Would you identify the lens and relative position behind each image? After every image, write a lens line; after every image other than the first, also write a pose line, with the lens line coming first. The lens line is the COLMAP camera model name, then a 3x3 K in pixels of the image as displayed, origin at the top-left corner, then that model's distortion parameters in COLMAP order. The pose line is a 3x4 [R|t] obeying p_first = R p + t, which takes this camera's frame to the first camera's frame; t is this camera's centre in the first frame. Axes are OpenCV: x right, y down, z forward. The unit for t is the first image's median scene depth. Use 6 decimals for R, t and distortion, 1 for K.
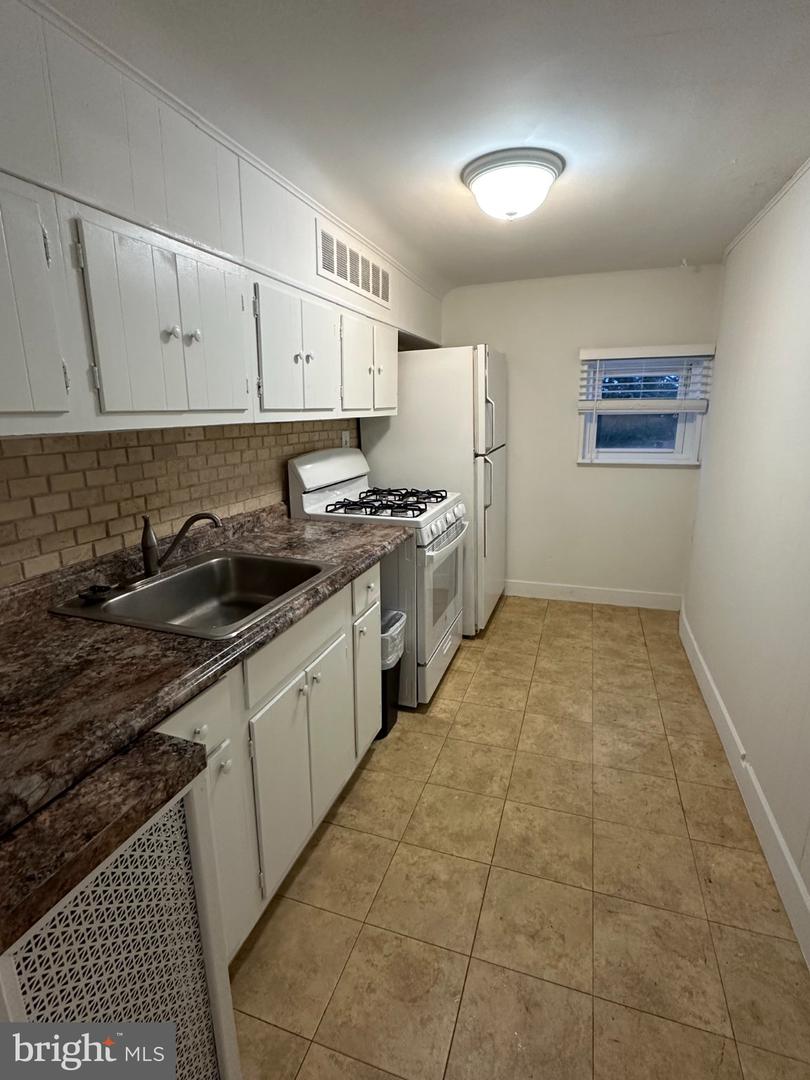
lens RADIAL K [[532.3, 0, 402.4], [0, 532.3, 538.3], [0, 0, 1]] dist [0.000731, 0.000482]
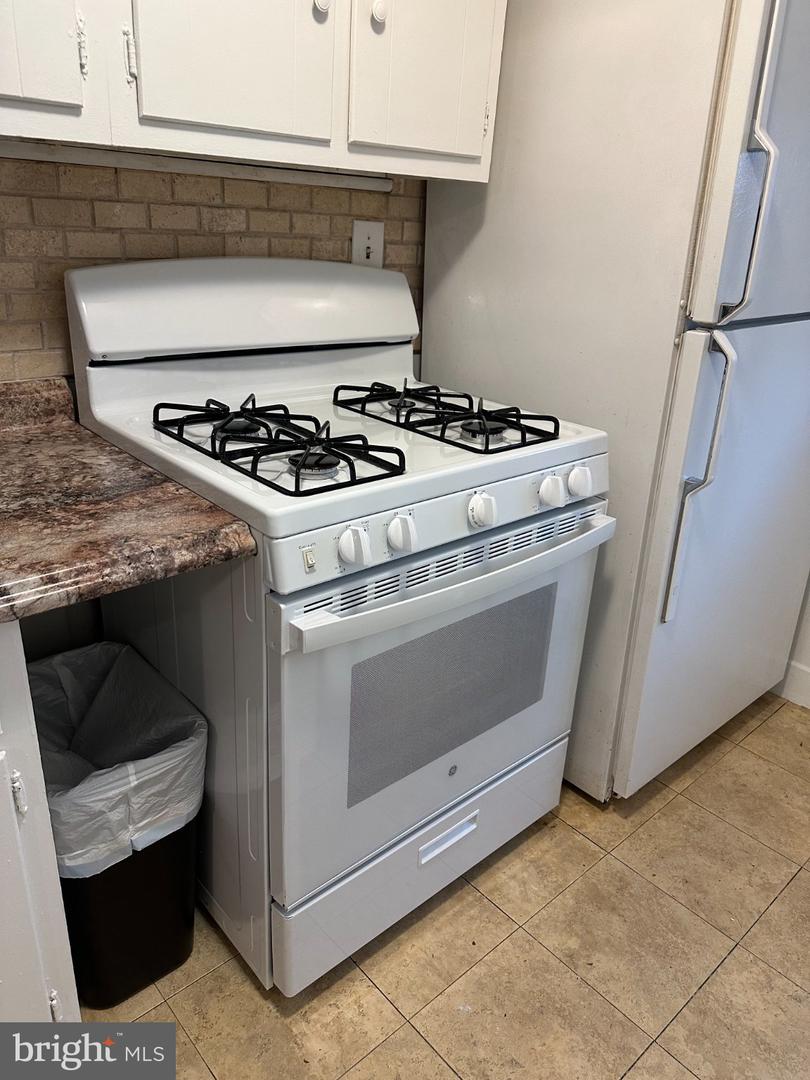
lens RADIAL K [[773.3, 0, 410.9], [0, 773.3, 536.4], [0, 0, 1]] dist [0.042566, -0.056741]
pose [[0.874004, 0.238424, -0.423404, 0.345243], [-0.176266, 0.967560, 0.180992, -0.134920], [0.452822, -0.083556, 0.887677, 0.762326]]
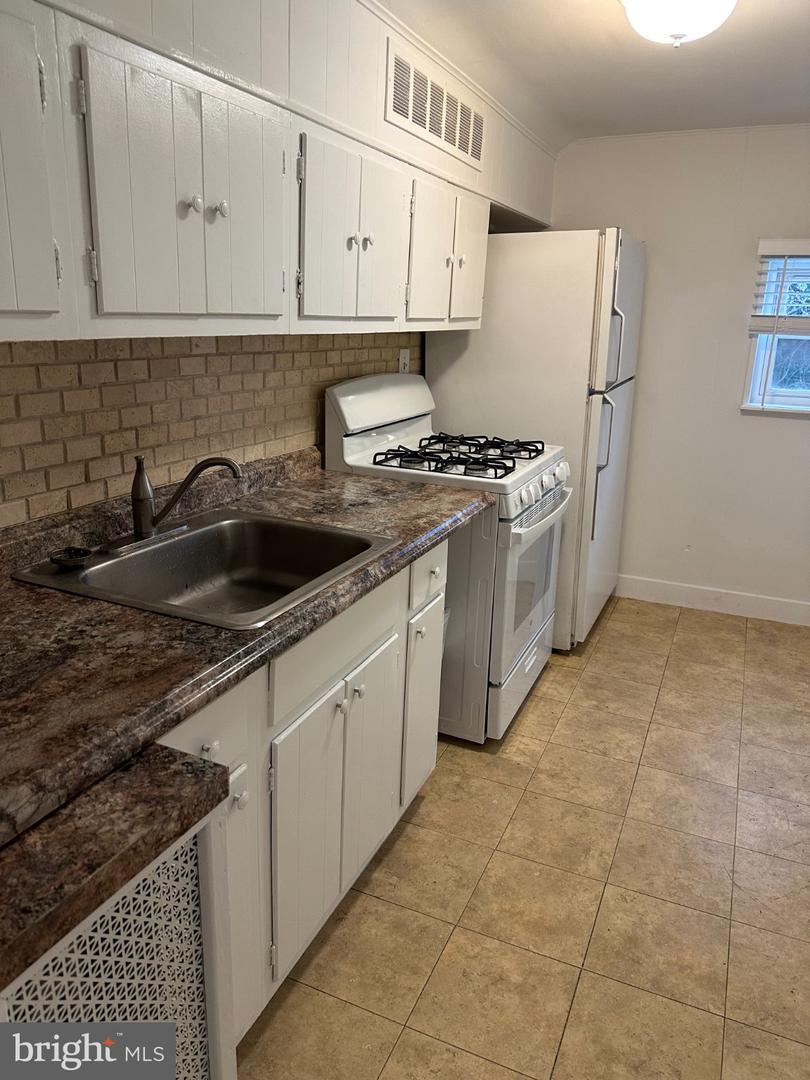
lens RADIAL K [[761.9, 0, 410.4], [0, 761.9, 538.6], [0, 0, 1]] dist [0.086045, -0.122707]
pose [[0.995778, 0.061982, -0.067706, -0.025544], [-0.058804, 0.997117, 0.047960, -0.001694], [0.070484, -0.043777, 0.996552, -0.026678]]
